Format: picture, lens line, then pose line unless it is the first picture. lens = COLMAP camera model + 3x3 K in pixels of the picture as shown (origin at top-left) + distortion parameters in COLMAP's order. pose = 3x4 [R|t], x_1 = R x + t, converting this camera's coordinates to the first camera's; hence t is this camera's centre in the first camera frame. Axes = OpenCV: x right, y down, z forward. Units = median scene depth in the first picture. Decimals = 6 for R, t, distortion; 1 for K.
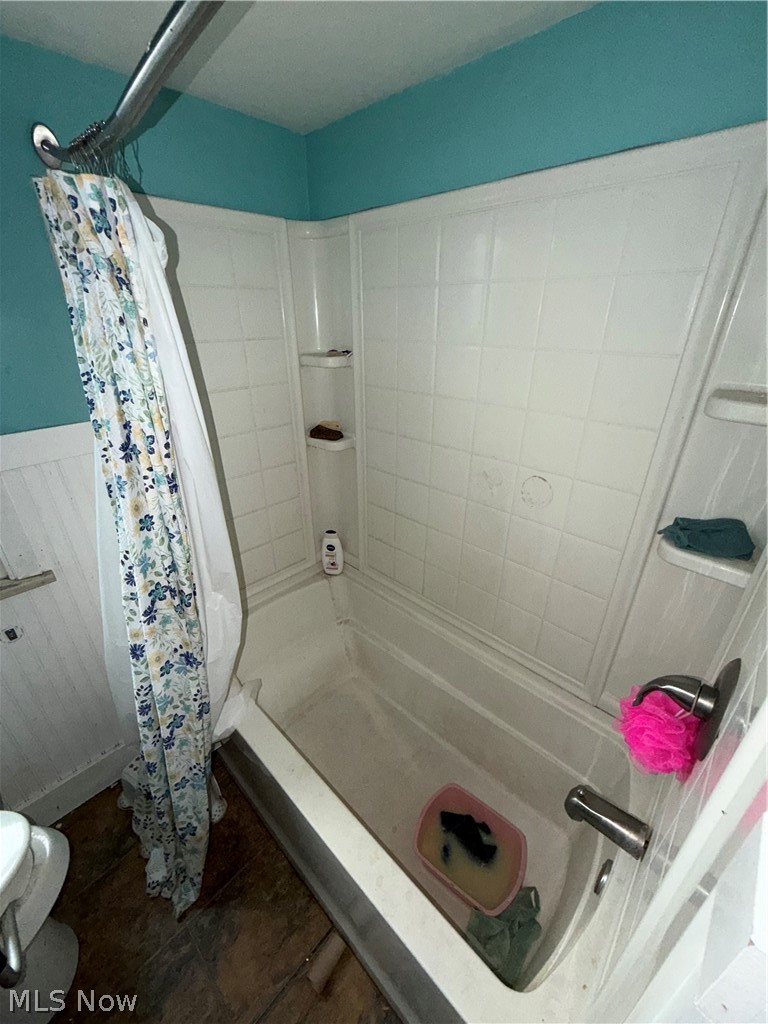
lens RADIAL K [[408.6, 0, 383.6], [0, 408.6, 509.0], [0, 0, 1]] dist [-0.000658, 0.000178]
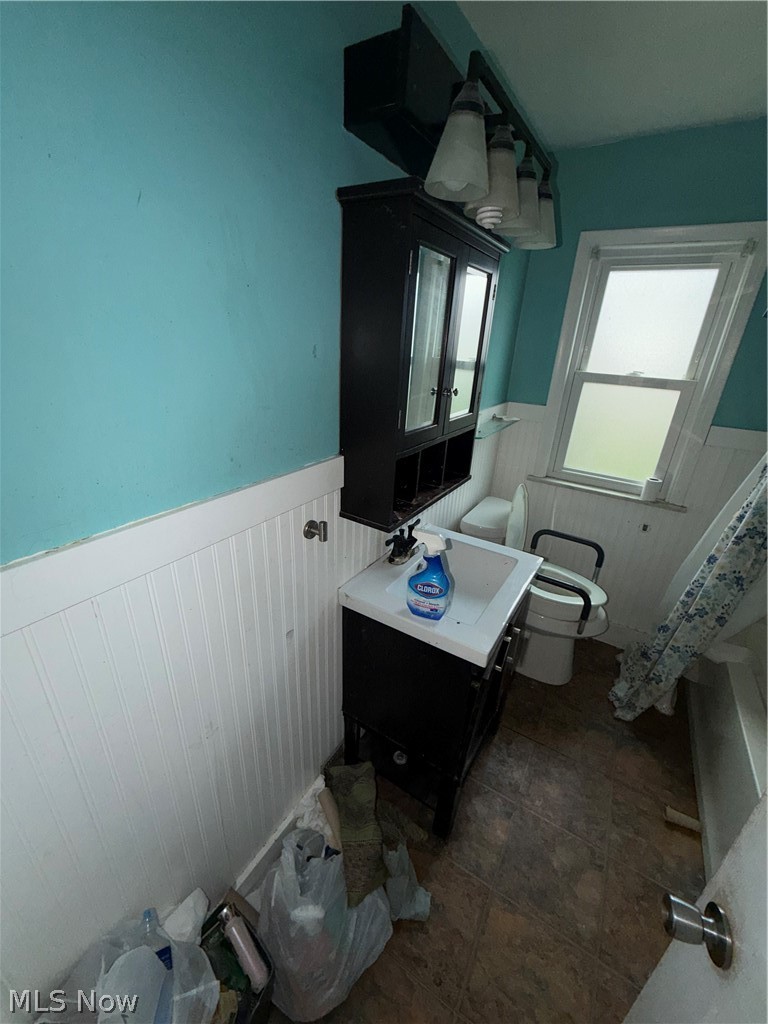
lens RADIAL K [[408.6, 0, 383.6], [0, 408.6, 509.0], [0, 0, 1]] dist [-0.000658, 0.000178]
pose [[0.214330, 0.393159, -0.894141, 0.475815], [-0.468693, 0.844539, 0.259001, 0.342012], [0.856966, 0.363566, 0.365281, -0.762269]]
